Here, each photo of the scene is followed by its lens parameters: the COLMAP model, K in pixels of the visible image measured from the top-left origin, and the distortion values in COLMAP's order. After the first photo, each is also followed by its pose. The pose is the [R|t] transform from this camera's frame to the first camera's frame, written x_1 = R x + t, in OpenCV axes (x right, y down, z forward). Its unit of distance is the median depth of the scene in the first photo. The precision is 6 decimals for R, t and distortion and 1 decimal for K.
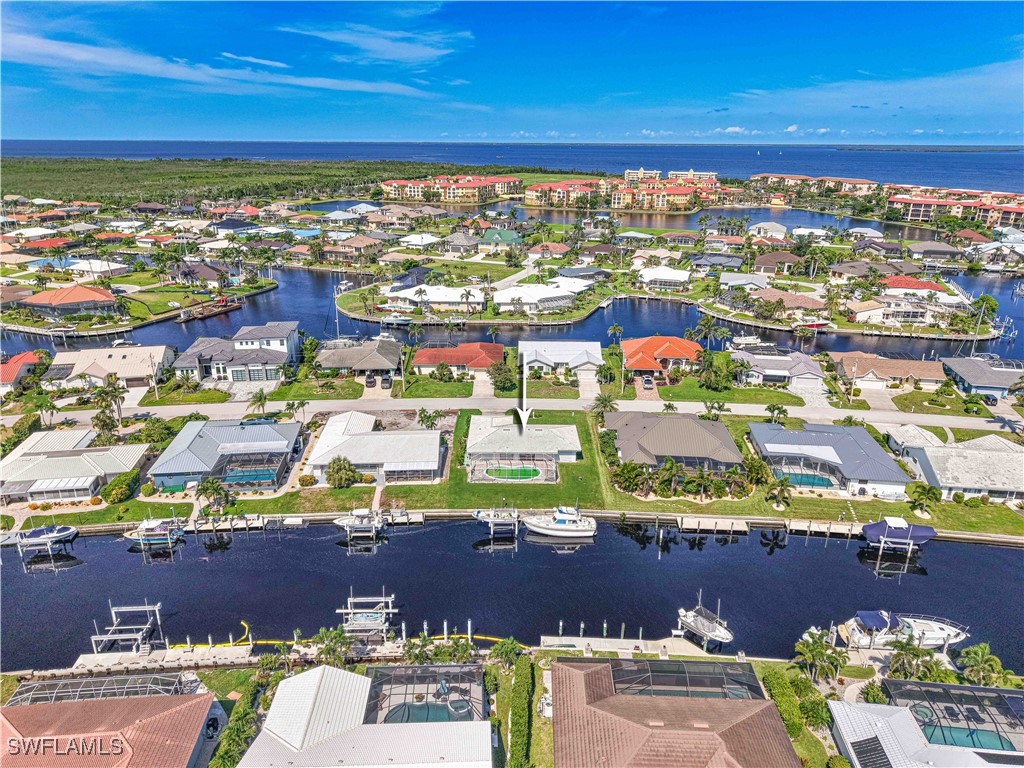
lens RADIAL K [[697.0, 0, 508.3], [0, 697.0, 382.9], [0, 0, 1]] dist [0.006739, 0.003444]
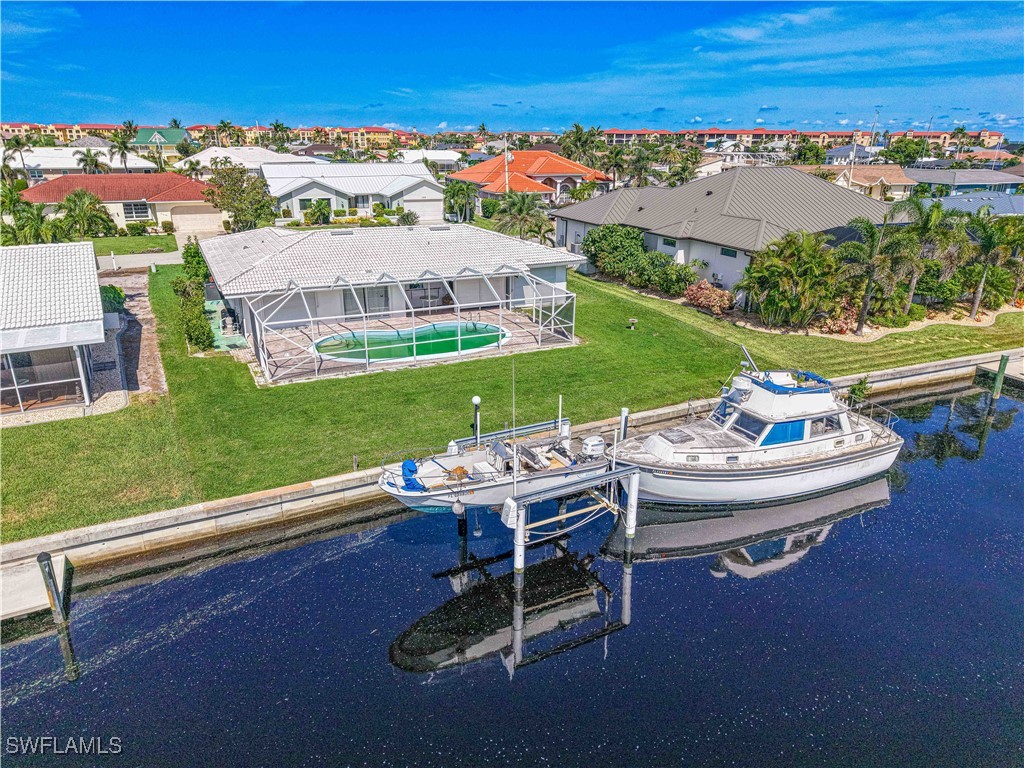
lens RADIAL K [[697.0, 0, 516.6], [0, 697.0, 382.3], [0, 0, 1]] dist [0.006739, 0.003444]
pose [[0.894208, -0.147106, 0.422791, -0.076566], [0.144876, 0.988735, 0.037606, 0.138349], [-0.423560, 0.027624, 0.905447, 0.709896]]
